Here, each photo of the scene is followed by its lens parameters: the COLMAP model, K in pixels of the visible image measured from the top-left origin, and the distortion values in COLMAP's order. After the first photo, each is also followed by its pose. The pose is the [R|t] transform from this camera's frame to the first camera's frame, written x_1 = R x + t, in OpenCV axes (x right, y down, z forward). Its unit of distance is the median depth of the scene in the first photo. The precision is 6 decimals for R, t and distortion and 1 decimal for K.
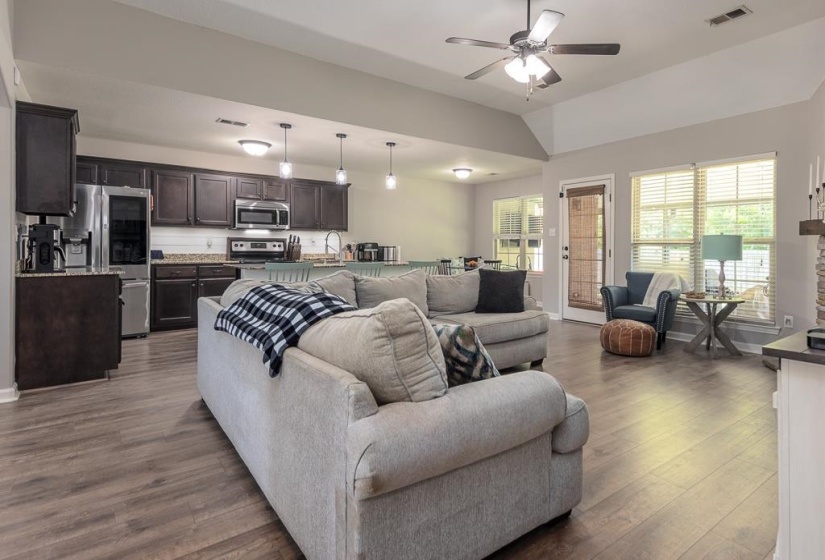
lens RADIAL K [[451.9, 0, 468.9], [0, 451.9, 248.7], [0, 0, 1]] dist [0.040304, -0.000038]
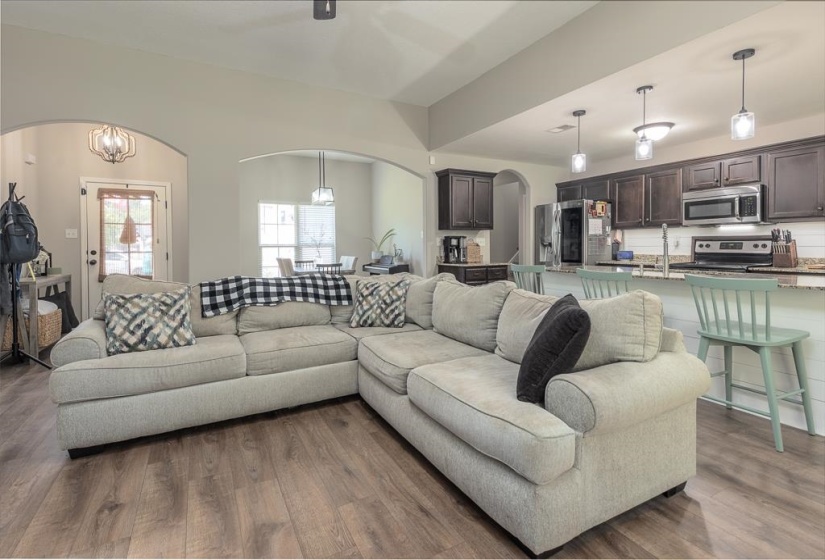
lens RADIAL K [[395.4, 0, 408.5], [0, 395.4, 251.5], [0, 0, 1]] dist [0.052533, -0.017253]
pose [[-0.195941, 0.008585, -0.980578, 0.325074], [0.002649, 0.999963, 0.008225, -0.004371], [0.980612, -0.000986, -0.195956, 0.616222]]
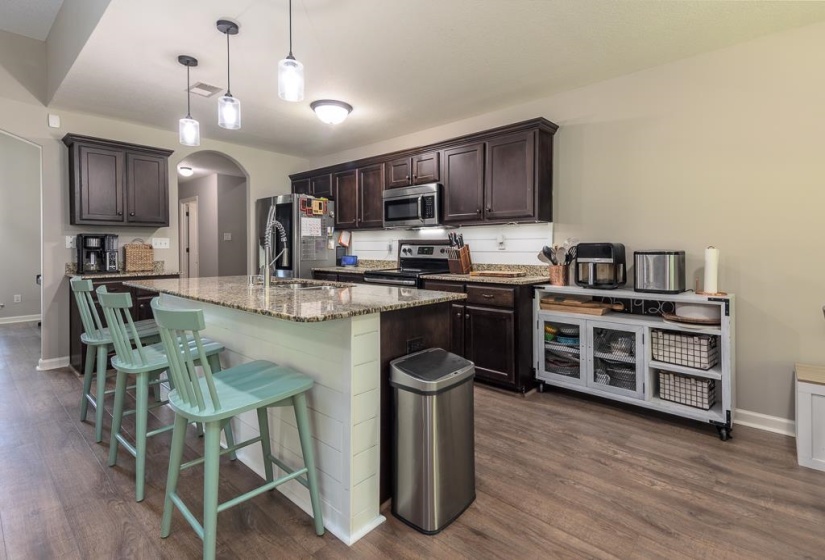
lens RADIAL K [[395.4, 0, 408.5], [0, 395.4, 251.5], [0, 0, 1]] dist [0.052533, -0.017253]
pose [[0.138855, 0.000970, -0.990312, 0.144885], [-0.002657, 0.999996, 0.000607, -0.005817], [0.990309, 0.002547, 0.138857, 0.912009]]
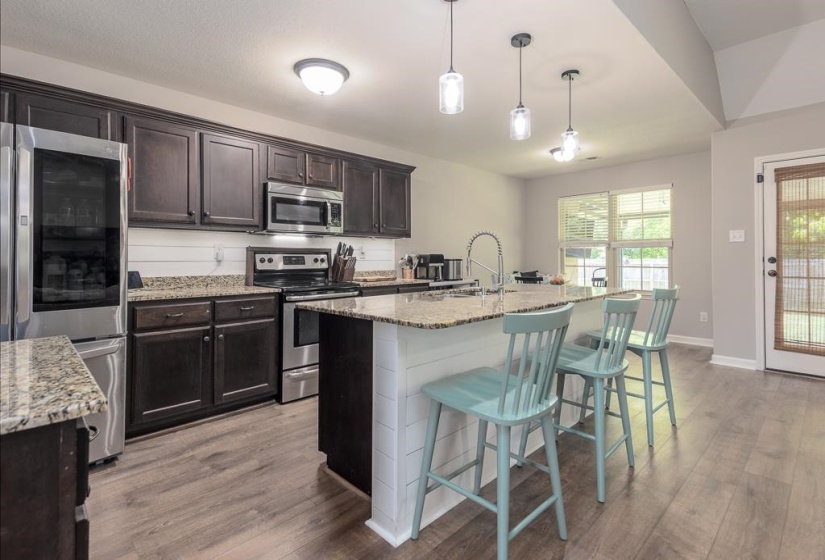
lens RADIAL K [[395.4, 0, 408.5], [0, 395.4, 251.5], [0, 0, 1]] dist [0.052533, -0.017253]
pose [[0.996763, -0.008010, 0.079991, -0.359431], [0.009556, 0.999774, -0.018970, -0.007183], [-0.079821, 0.019673, 0.996615, 0.464098]]
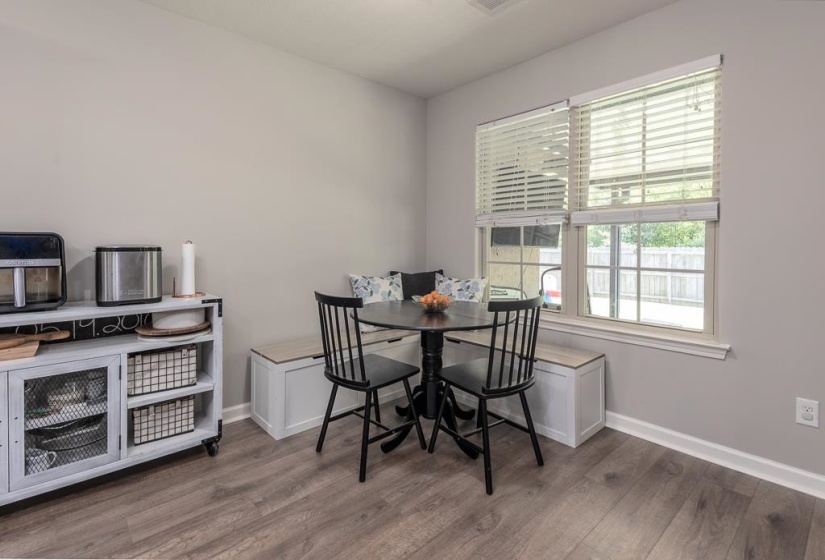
lens RADIAL K [[395.4, 0, 408.5], [0, 395.4, 251.5], [0, 0, 1]] dist [0.052533, -0.017253]
pose [[0.999455, -0.003553, 0.032830, -0.023215], [0.003213, 0.999941, 0.010423, -0.005552], [-0.032865, -0.010312, 0.999407, 0.911694]]
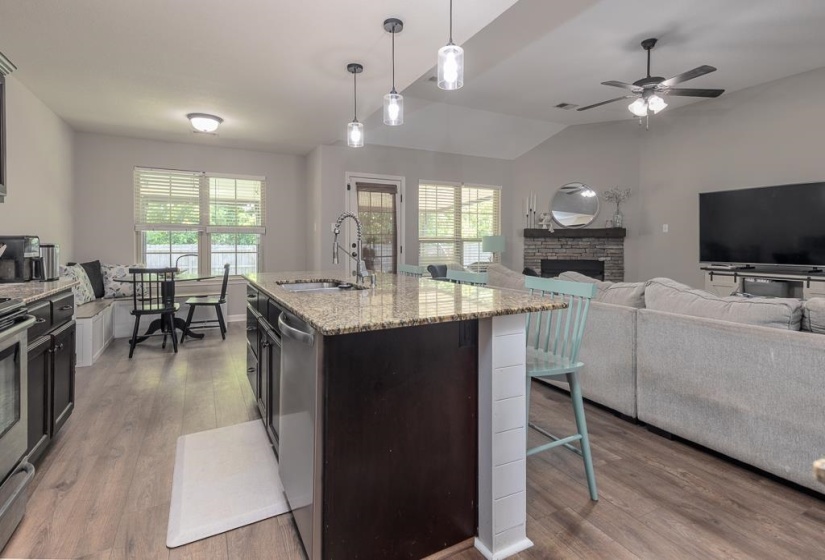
lens RADIAL K [[407.0, 0, 409.5], [0, 407.0, 241.2], [0, 0, 1]] dist [0.050209, -0.022002]
pose [[0.209071, 0.000187, 0.977900, -0.582063], [0.002947, 0.999995, -0.000821, -0.008658], [-0.977896, 0.003053, 0.209070, 0.714548]]
